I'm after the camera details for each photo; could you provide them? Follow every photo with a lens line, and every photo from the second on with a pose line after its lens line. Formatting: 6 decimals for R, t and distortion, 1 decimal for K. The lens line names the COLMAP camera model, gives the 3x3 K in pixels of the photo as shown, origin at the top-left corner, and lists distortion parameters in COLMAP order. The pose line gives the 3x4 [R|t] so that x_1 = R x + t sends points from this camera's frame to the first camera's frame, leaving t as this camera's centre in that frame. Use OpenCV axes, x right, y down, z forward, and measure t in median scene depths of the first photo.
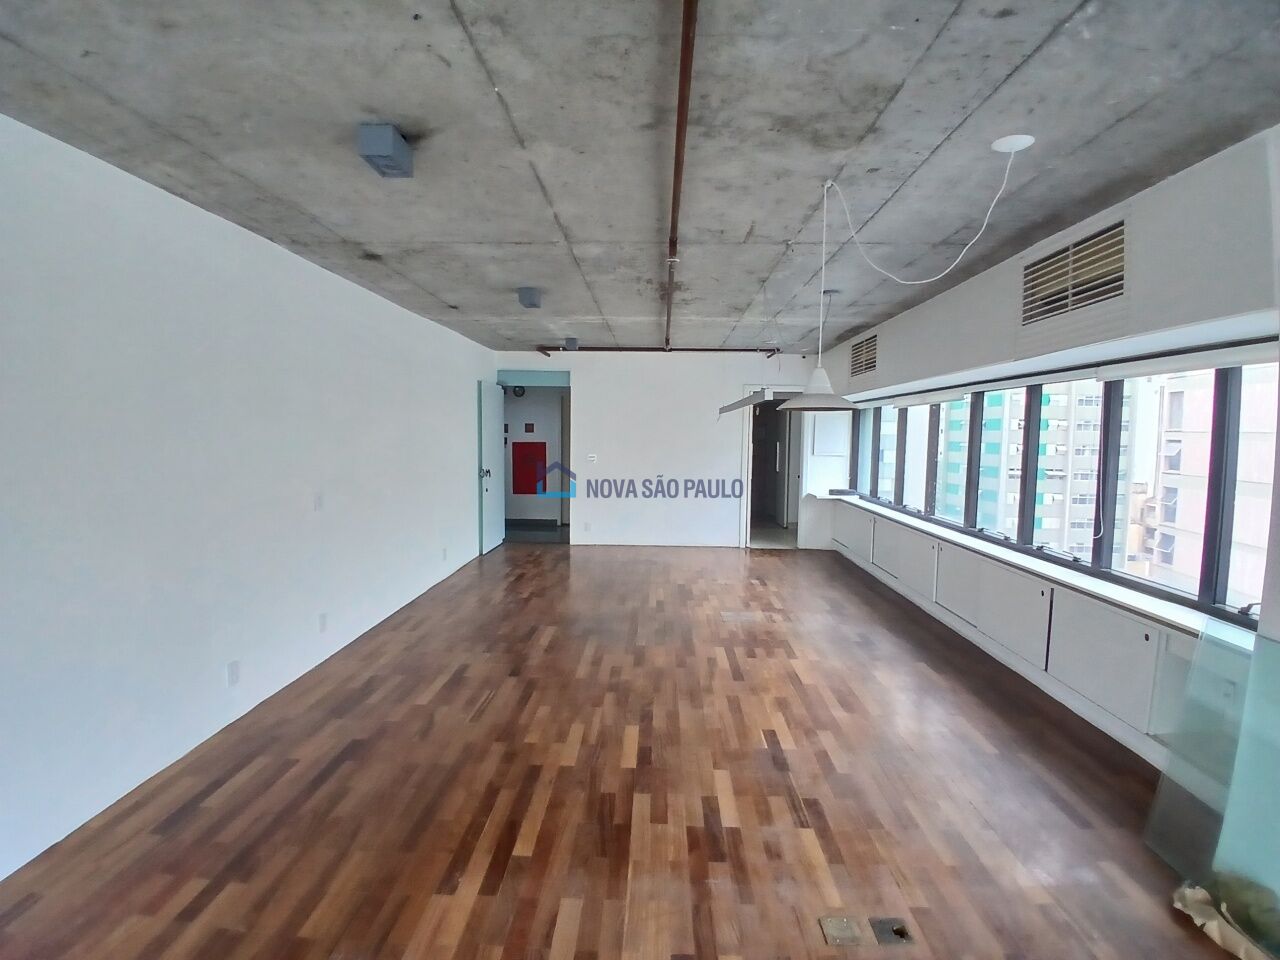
lens RADIAL K [[639.1, 0, 638.1], [0, 639.1, 480.4], [0, 0, 1]] dist [0.010894, -0.050127]
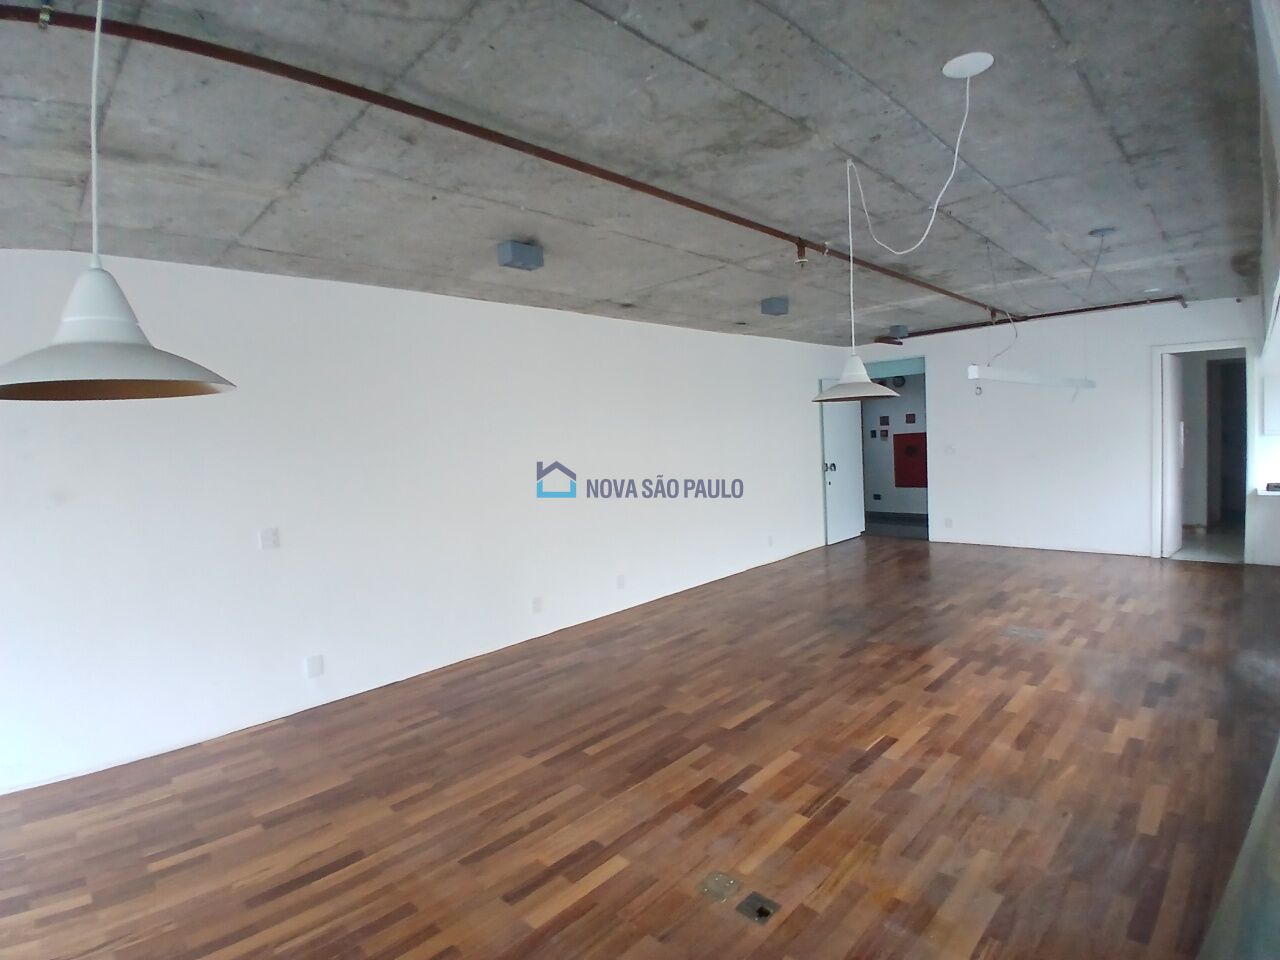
lens RADIAL K [[635.8, 0, 640.0], [0, 635.8, 480.0], [0, 0, 1]] dist [0.009115, -0.049131]
pose [[0.730793, -0.004496, -0.682584, 0.491103], [0.011215, 0.999922, 0.005422, 0.001342], [0.682507, -0.011618, 0.730787, 0.057568]]
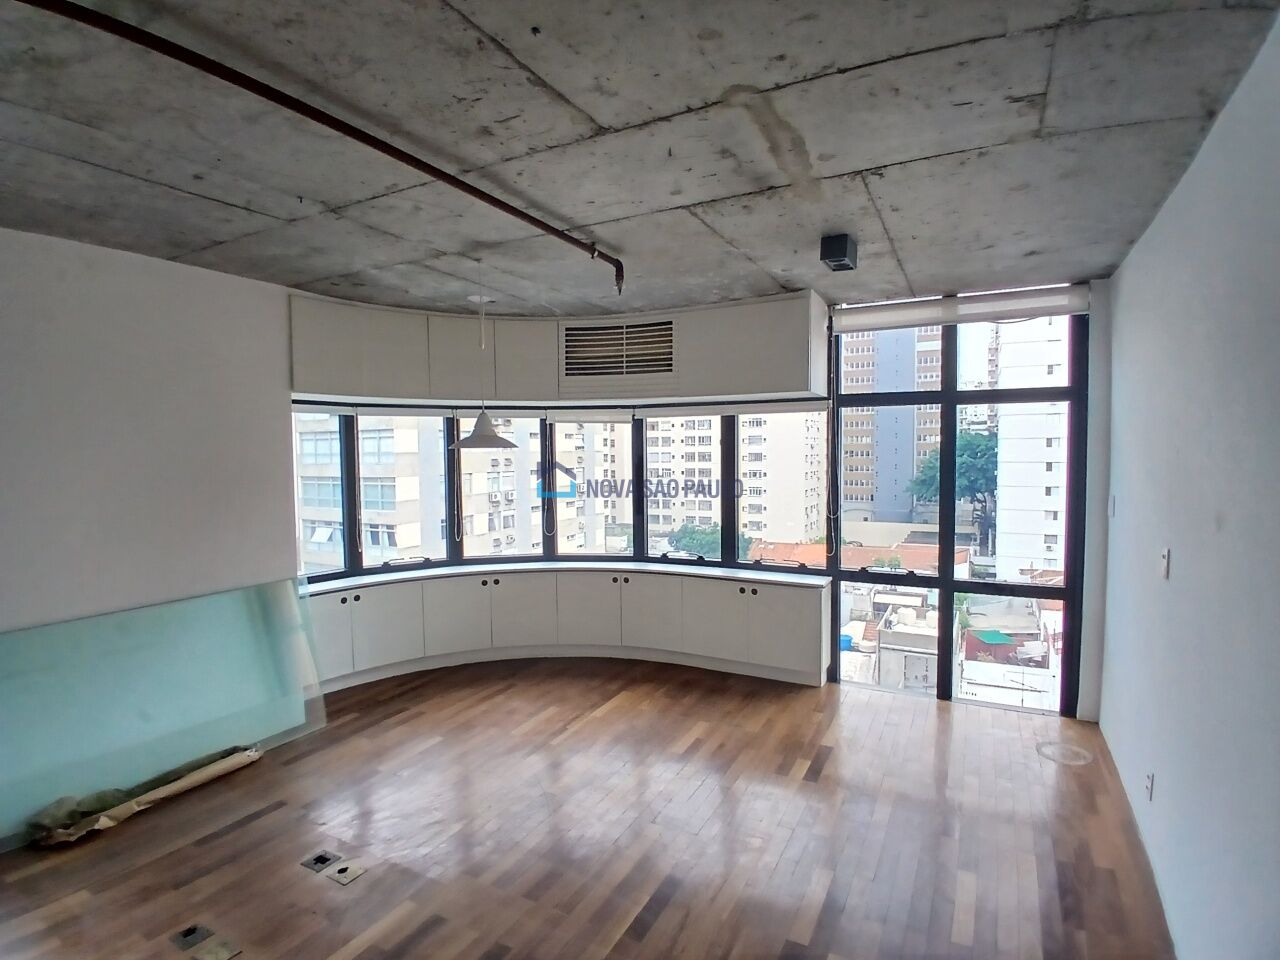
lens RADIAL K [[642.1, 0, 641.8], [0, 642.1, 482.8], [0, 0, 1]] dist [0.008849, -0.051199]
pose [[-0.901478, -0.027159, 0.431972, -0.372881], [0.029890, 0.991740, 0.124731, -0.086183], [-0.431791, 0.125354, -0.893220, 0.753142]]
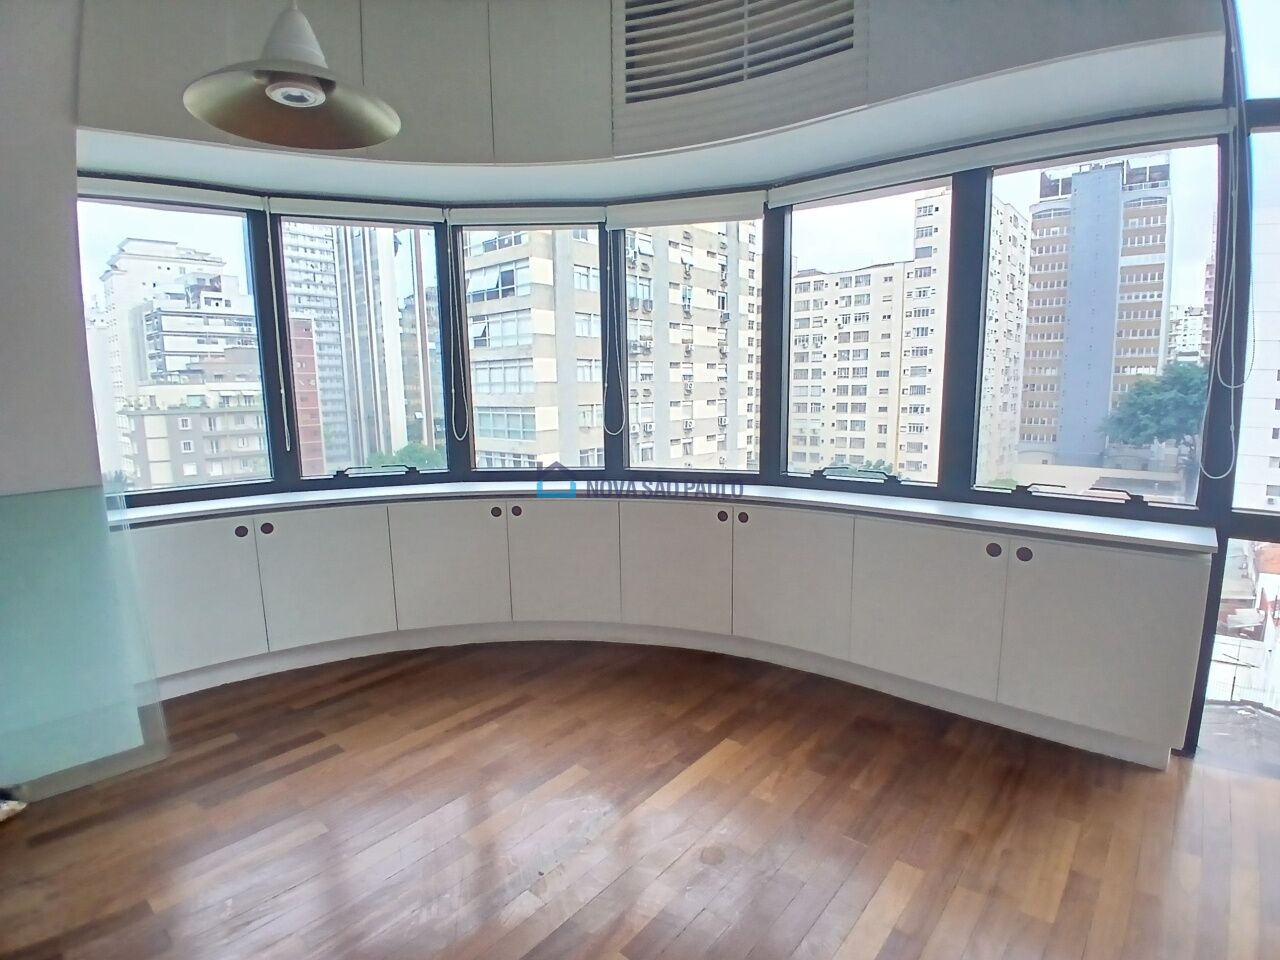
lens RADIAL K [[646.2, 0, 645.0], [0, 646.2, 483.1], [0, 0, 1]] dist [0.005484, -0.046652]
pose [[-0.786658, -0.095263, 0.609996, -0.137812], [0.047509, 0.975754, 0.213653, 0.072500], [-0.615559, 0.197052, -0.763058, 0.244970]]
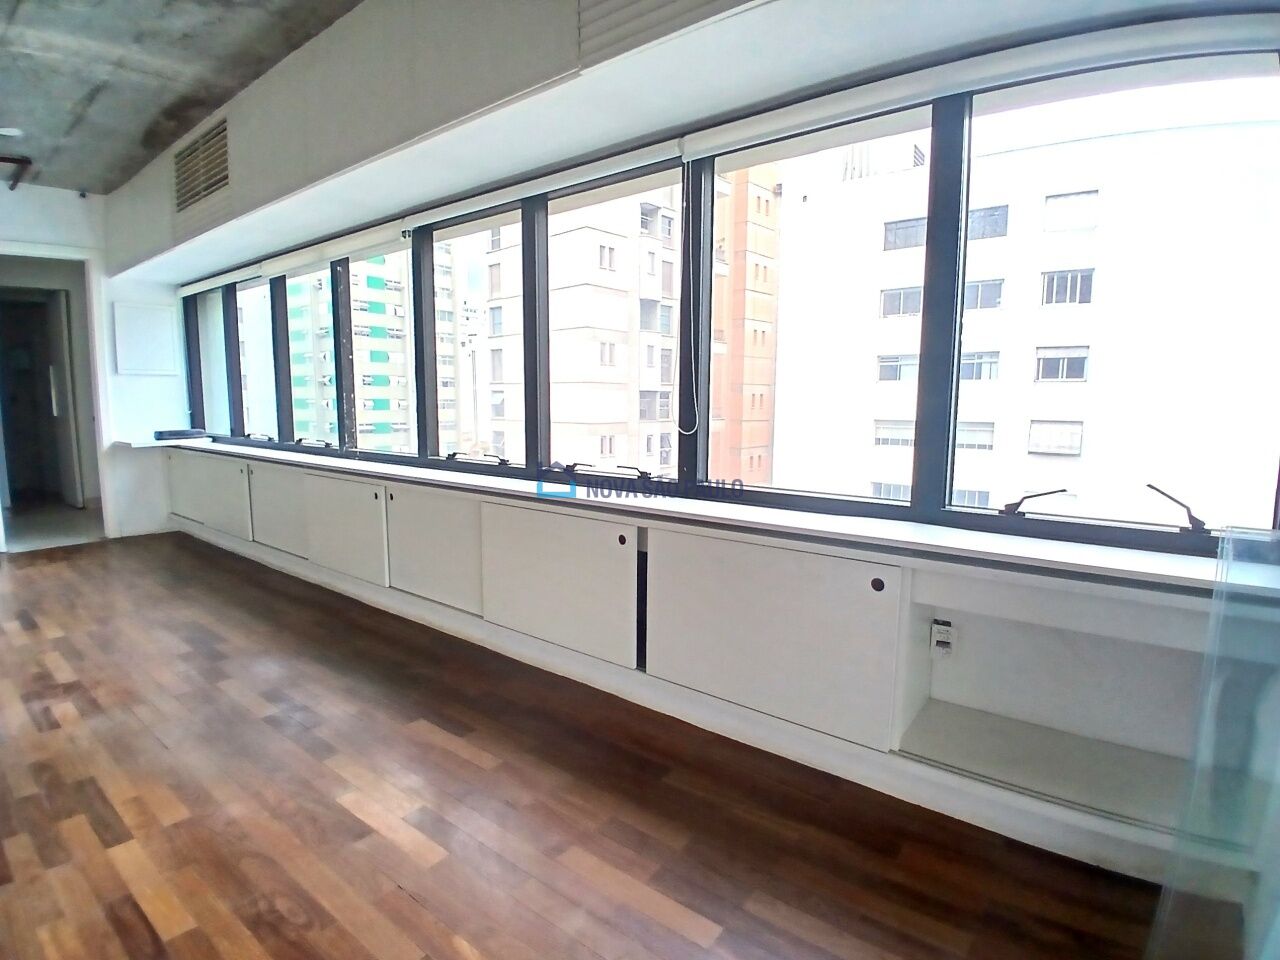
lens RADIAL K [[642.1, 0, 641.8], [0, 642.1, 482.8], [0, 0, 1]] dist [0.008849, -0.051199]
pose [[0.581804, -0.114897, 0.805172, 0.182667], [0.062337, 0.993359, 0.096707, 0.070578], [-0.810936, -0.006073, 0.585103, 0.634168]]
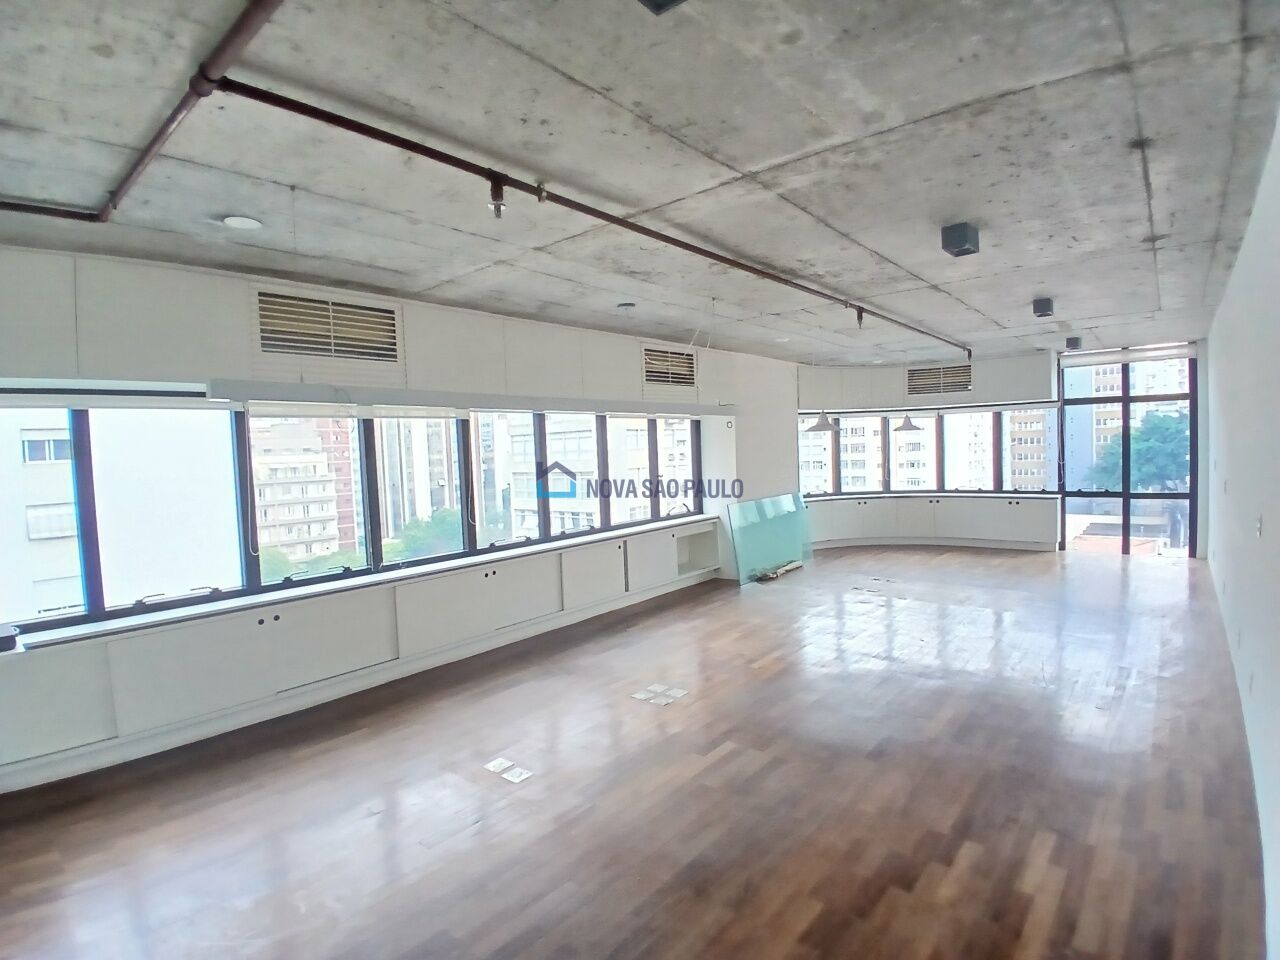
lens RADIAL K [[642.1, 0, 641.8], [0, 642.1, 482.8], [0, 0, 1]] dist [0.008849, -0.051199]
pose [[-0.789072, -0.016590, 0.614077, -0.395870], [0.072509, 0.990132, 0.119921, -0.171241], [-0.610007, 0.139152, -0.780082, 2.163539]]
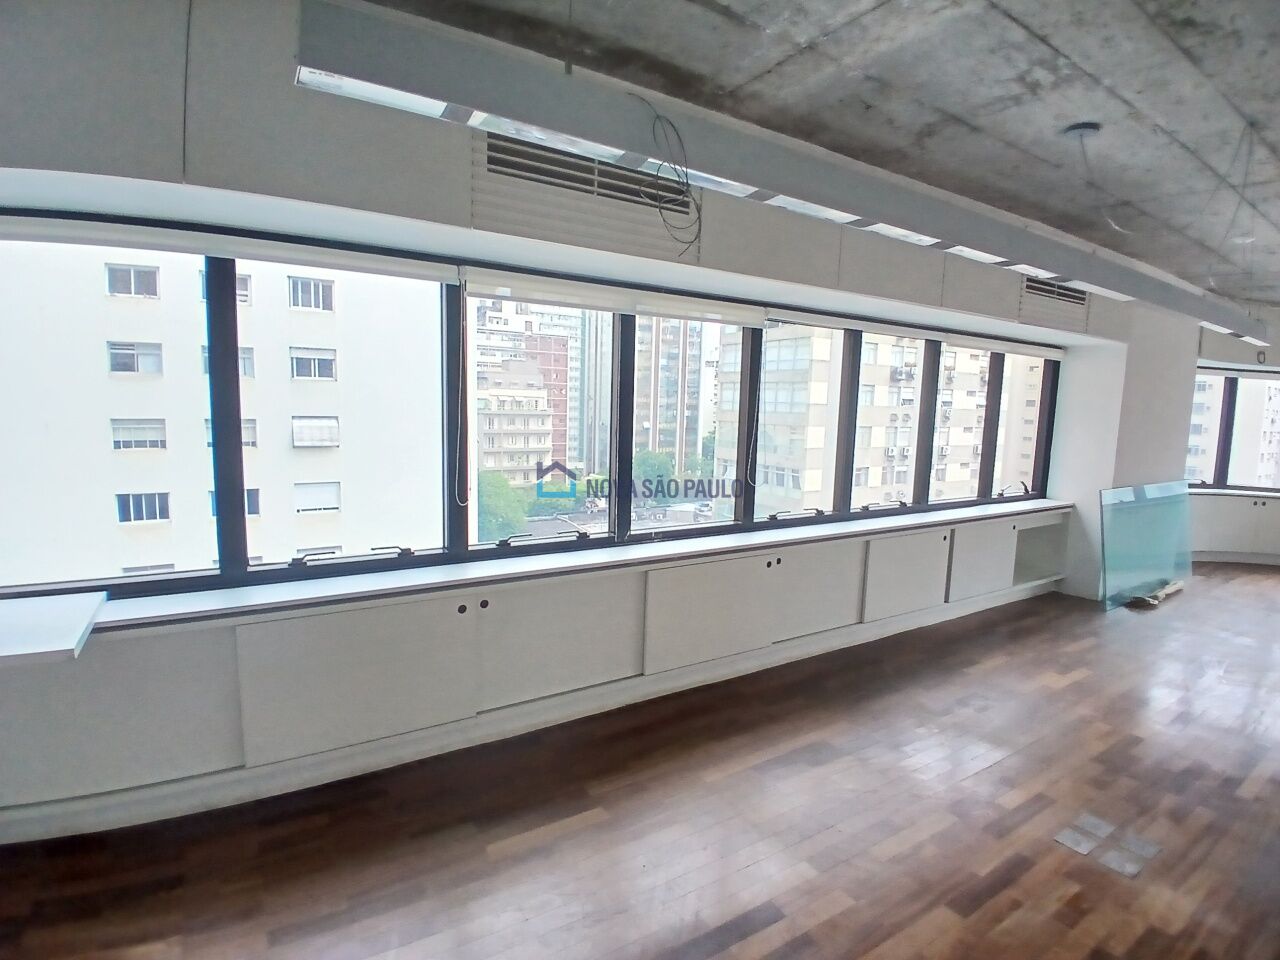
lens RADIAL K [[642.1, 0, 641.8], [0, 642.1, 482.8], [0, 0, 1]] dist [0.008849, -0.051199]
pose [[-0.563448, -0.135725, 0.814926, 0.044297], [0.023872, 0.983326, 0.180277, -0.123644], [-0.825807, 0.121031, -0.550813, 1.979161]]
